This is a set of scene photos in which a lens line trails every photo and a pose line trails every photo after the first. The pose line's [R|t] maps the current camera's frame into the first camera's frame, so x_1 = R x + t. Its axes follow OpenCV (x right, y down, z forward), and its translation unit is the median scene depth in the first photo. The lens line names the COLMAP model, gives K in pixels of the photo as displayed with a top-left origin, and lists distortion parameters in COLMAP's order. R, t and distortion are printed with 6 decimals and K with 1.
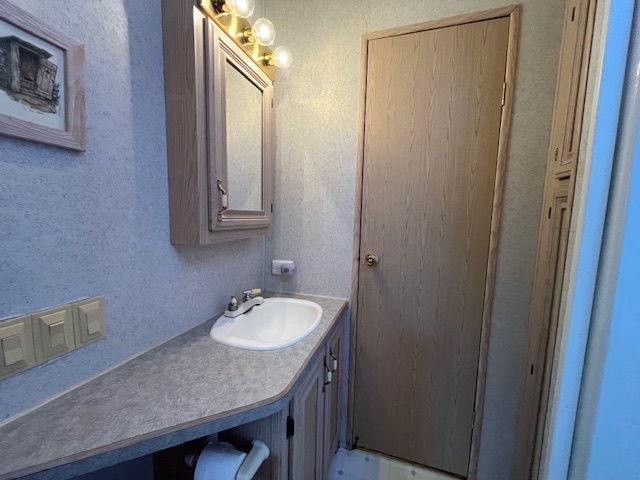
lens RADIAL K [[258.3, 0, 319.5], [0, 258.3, 242.3], [0, 0, 1]] dist [-0.001722, -0.000757]
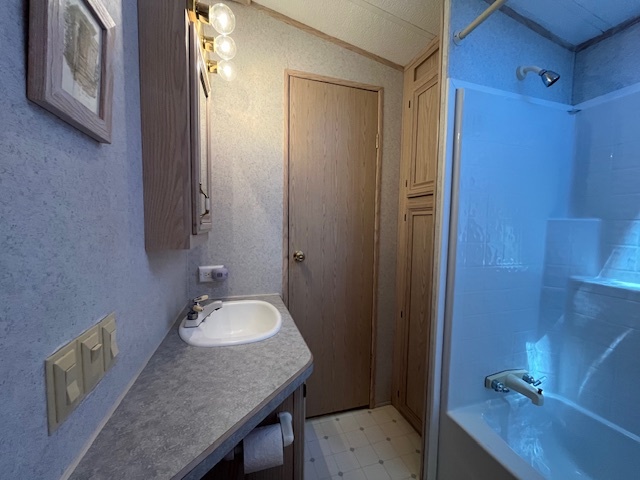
lens RADIAL K [[258.3, 0, 319.5], [0, 258.3, 242.3], [0, 0, 1]] dist [-0.001722, -0.000757]
pose [[0.822771, -0.050113, 0.566159, -0.450685], [0.063697, 0.997960, -0.004235, 0.014143], [-0.564792, 0.039547, 0.824285, -0.052539]]
